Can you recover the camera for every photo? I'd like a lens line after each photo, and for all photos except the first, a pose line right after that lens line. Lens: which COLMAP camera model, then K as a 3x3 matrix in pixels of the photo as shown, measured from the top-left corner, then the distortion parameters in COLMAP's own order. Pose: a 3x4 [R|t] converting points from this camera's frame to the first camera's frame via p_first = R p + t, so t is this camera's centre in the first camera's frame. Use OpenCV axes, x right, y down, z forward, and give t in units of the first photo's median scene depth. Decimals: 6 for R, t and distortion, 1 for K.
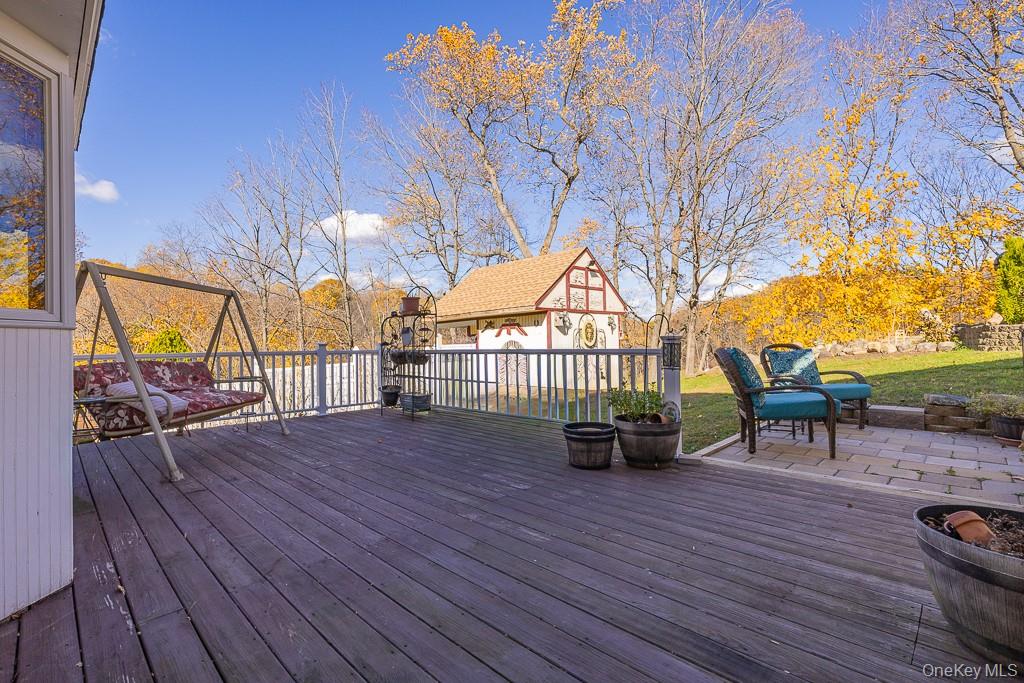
lens RADIAL K [[467.8, 0, 518.2], [0, 467.8, 339.7], [0, 0, 1]] dist [0.000945, -0.000051]
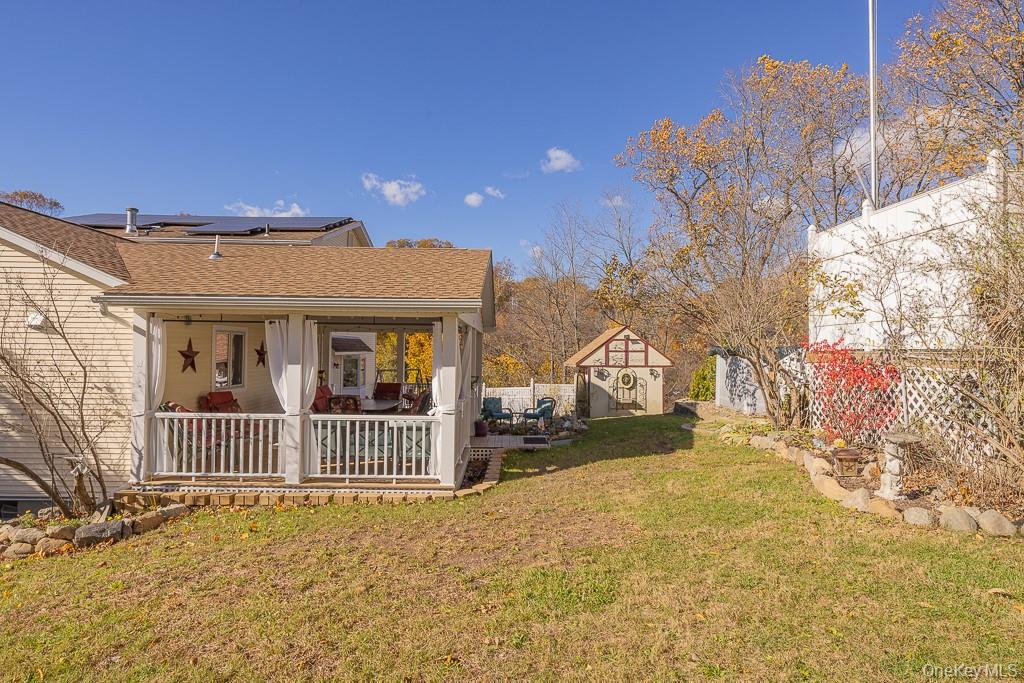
lens RADIAL K [[574.3, 0, 510.8], [0, 574.3, 345.6], [0, 0, 1]] dist [0.018621, -0.003198]
pose [[0.709408, 0.012547, -0.704686, 1.263650], [-0.017581, 0.999845, 0.000104, -0.125642], [0.704579, 0.012315, 0.709519, -0.673582]]
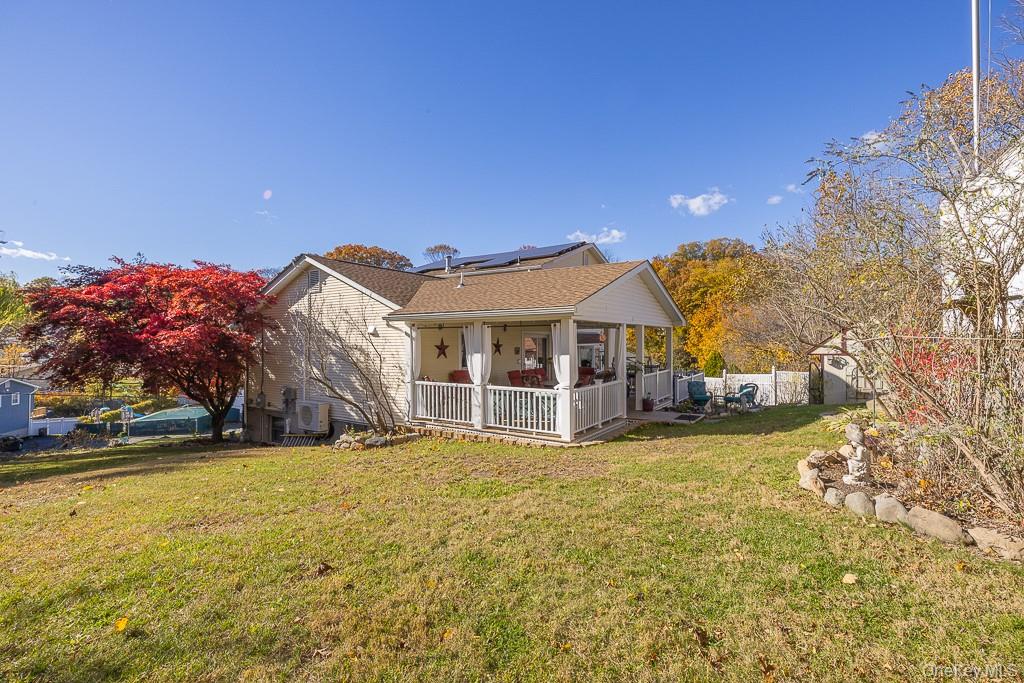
lens RADIAL K [[467.8, 0, 507.0], [0, 467.8, 340.5], [0, 0, 1]] dist [0.000945, -0.000051]
pose [[0.195762, 0.005627, -0.980635, 1.462910], [0.005962, 0.999958, 0.006928, -0.128017], [0.980633, -0.007203, 0.195720, -0.492000]]
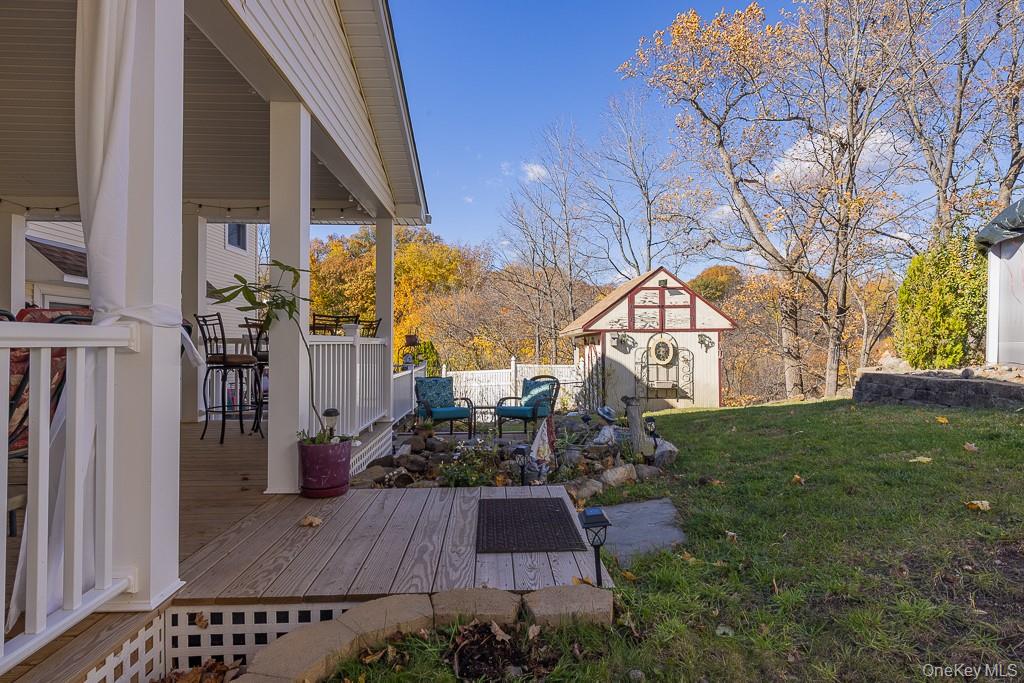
lens RADIAL K [[574.3, 0, 507.6], [0, 574.3, 344.3], [0, 0, 1]] dist [0.018621, -0.003198]
pose [[0.728347, 0.009780, -0.685139, 0.764885], [-0.005866, 0.999950, 0.008038, -0.038772], [0.685183, -0.001835, 0.728368, -0.128971]]
